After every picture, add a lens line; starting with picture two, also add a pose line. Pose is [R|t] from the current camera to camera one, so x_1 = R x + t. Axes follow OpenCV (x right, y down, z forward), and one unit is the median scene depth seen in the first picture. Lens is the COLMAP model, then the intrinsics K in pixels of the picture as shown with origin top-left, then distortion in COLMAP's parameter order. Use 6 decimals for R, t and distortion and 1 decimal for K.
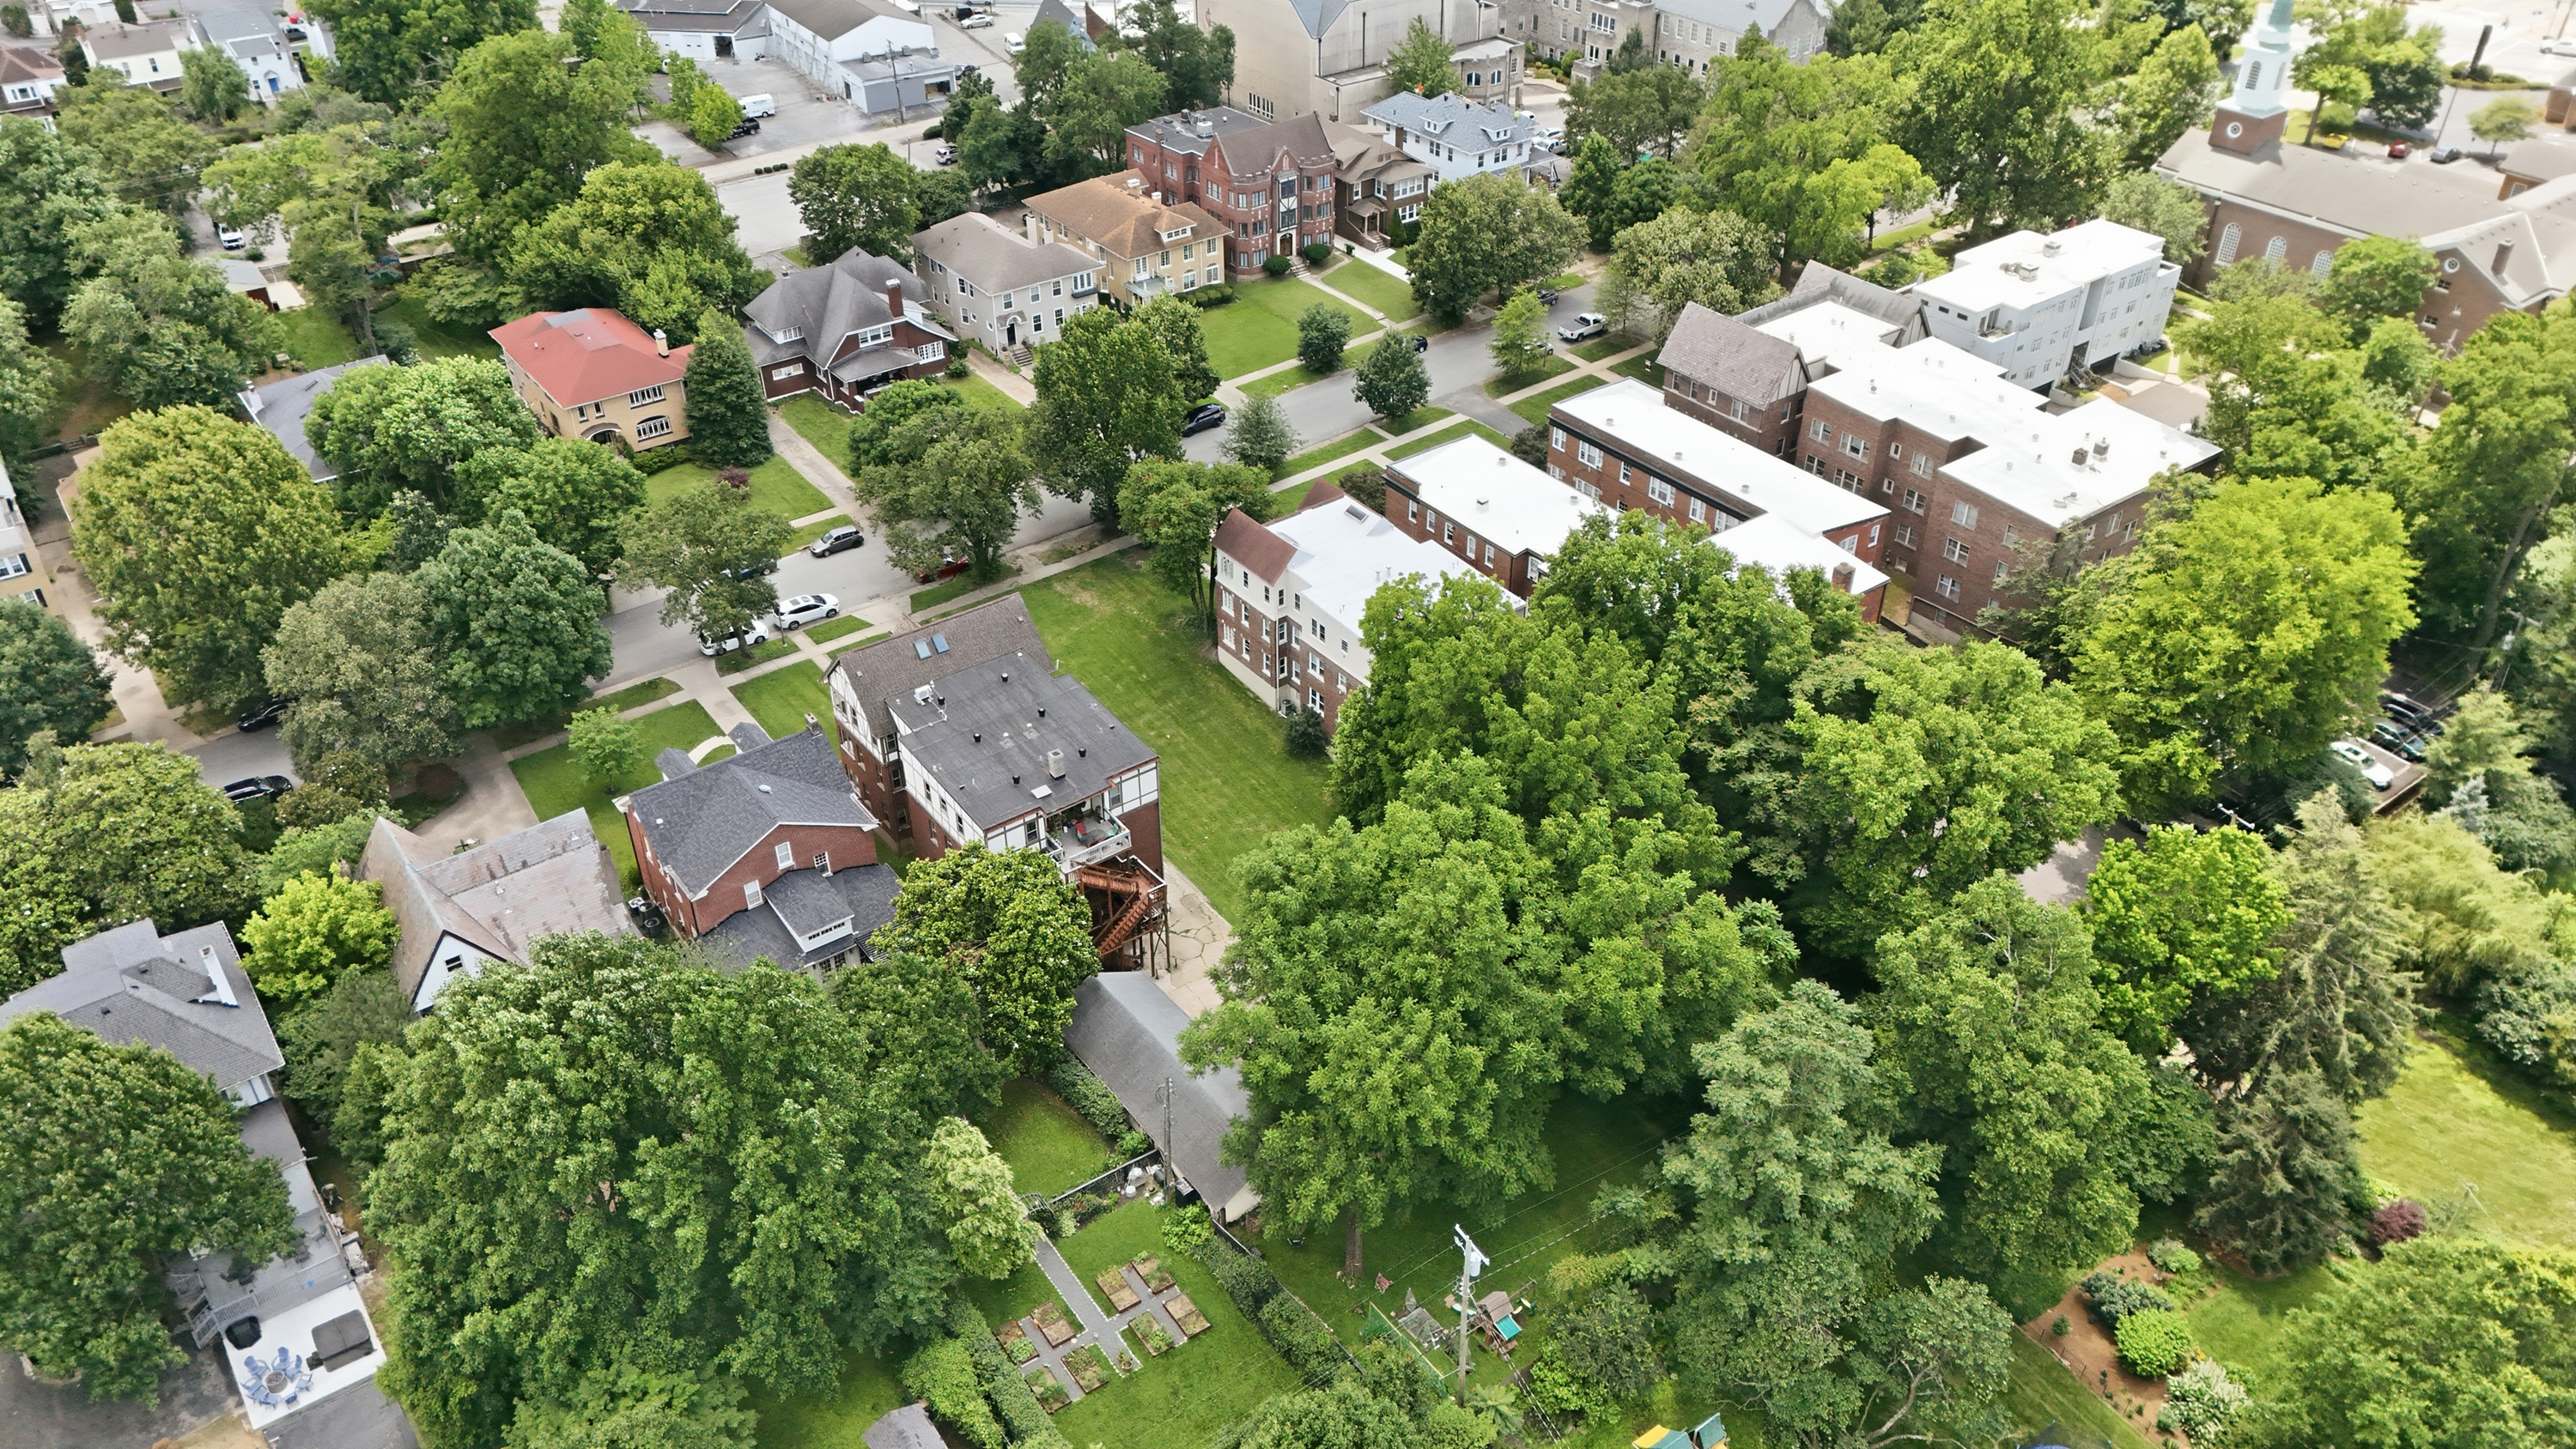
lens RADIAL K [[1899.8, 0, 1290.6], [0, 1899.8, 720.4], [0, 0, 1]] dist [0.084059, -0.091074]
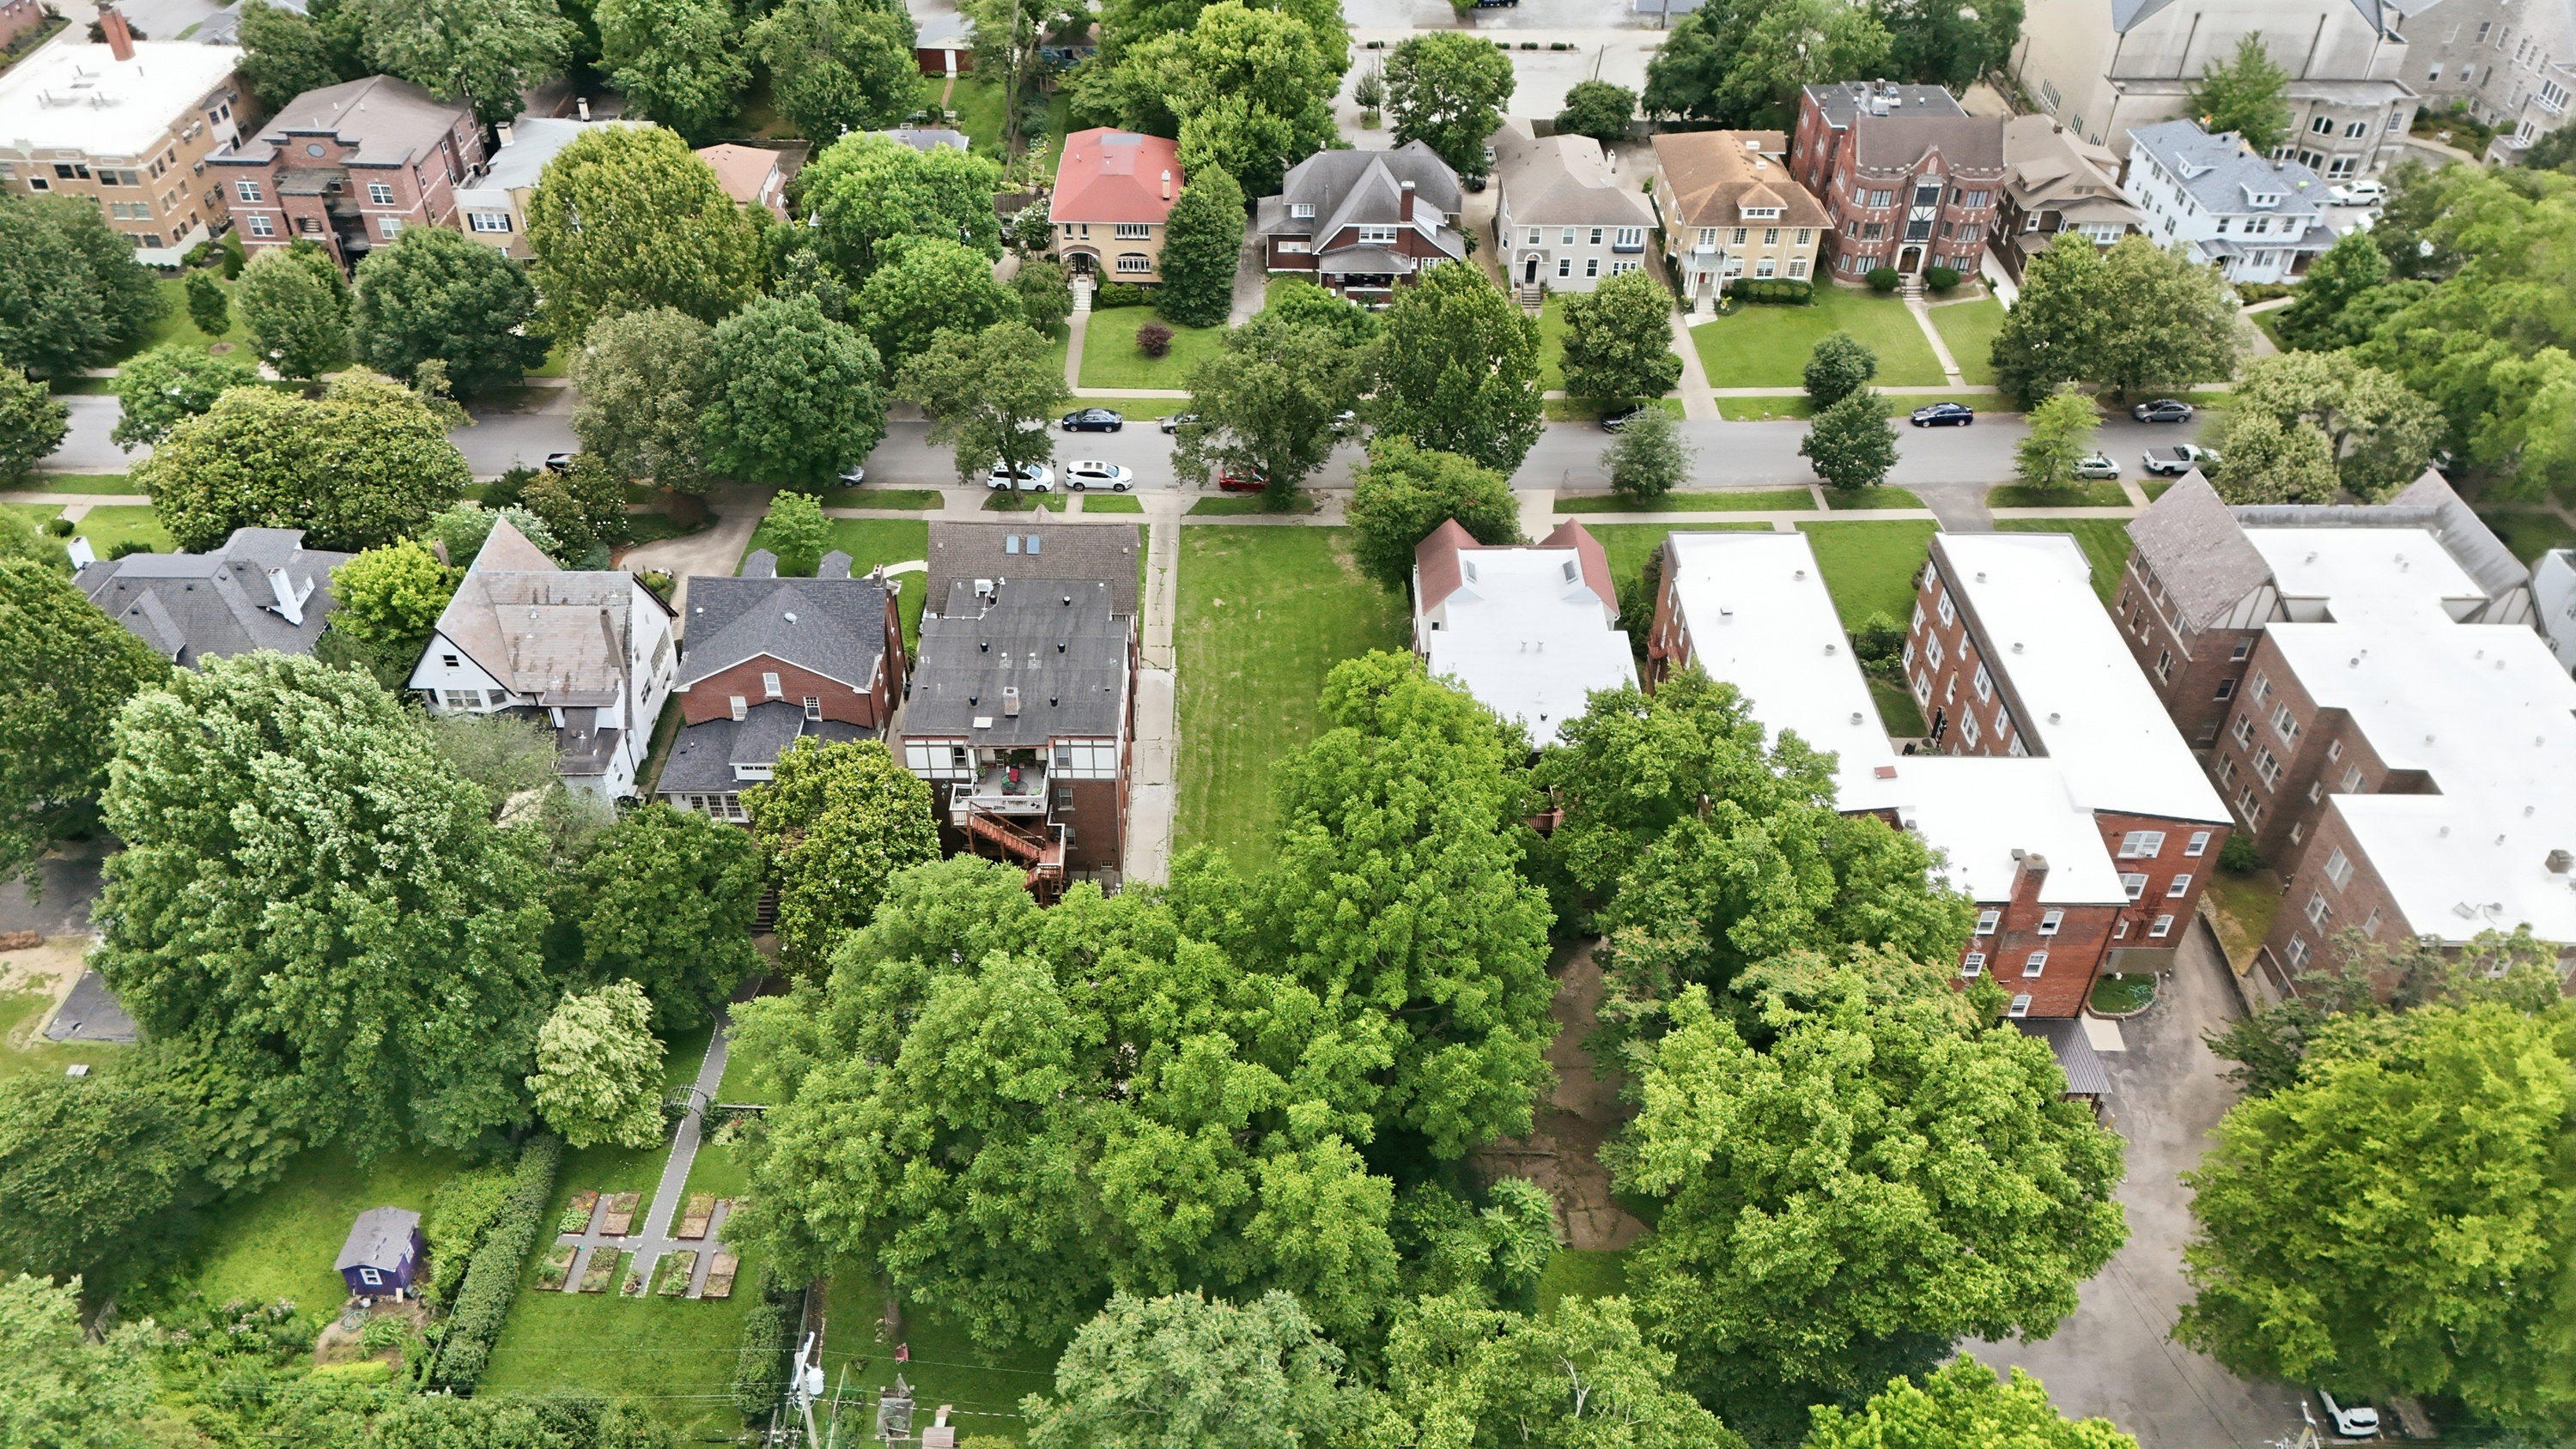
lens RADIAL K [[1899.8, 0, 1290.6], [0, 1899.8, 720.4], [0, 0, 1]] dist [0.084059, -0.091074]
pose [[0.809527, 0.379267, -0.448133, 0.311277], [-0.352387, 0.924427, 0.145801, -0.115986], [0.469564, 0.039886, 0.881997, 0.168636]]
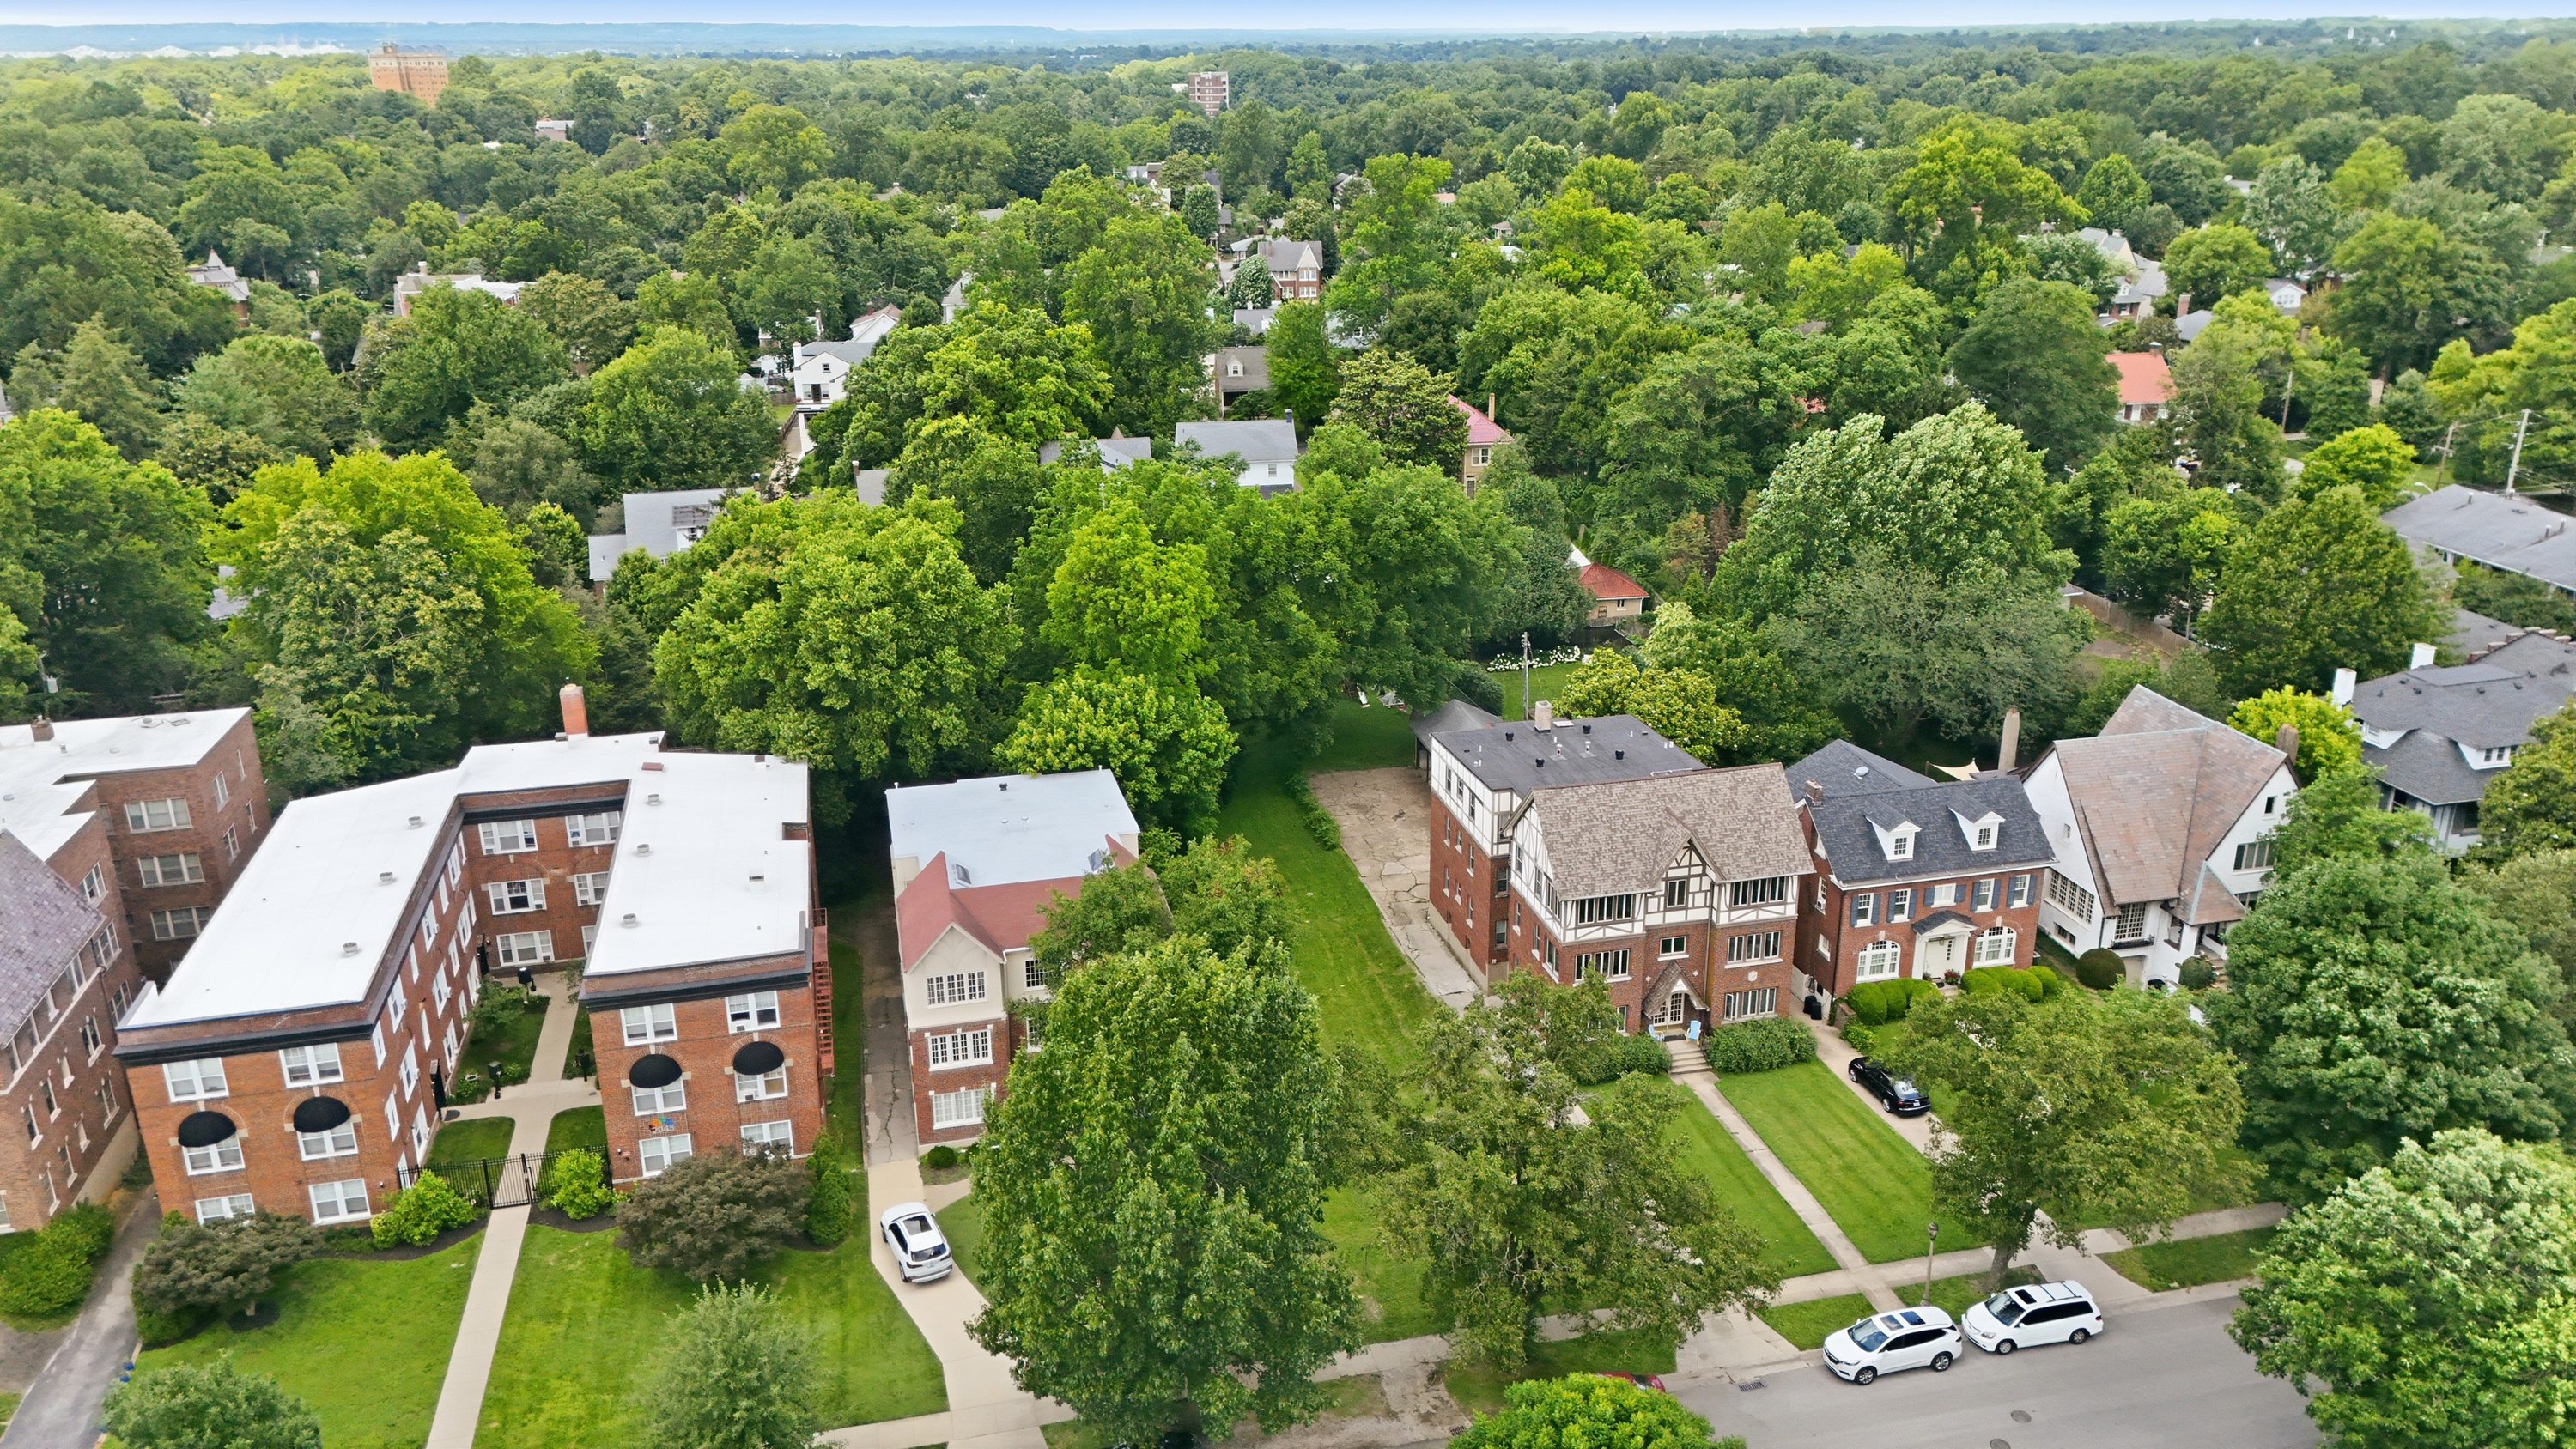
lens RADIAL K [[1884.9, 0, 1291.6], [0, 1884.9, 723.4], [0, 0, 1]] dist [0.095232, -0.116579]
pose [[-0.919453, -0.123843, 0.373189, -0.265444], [0.234616, 0.588840, 0.773449, -0.541874], [-0.315535, 0.798706, -0.512355, 1.130027]]
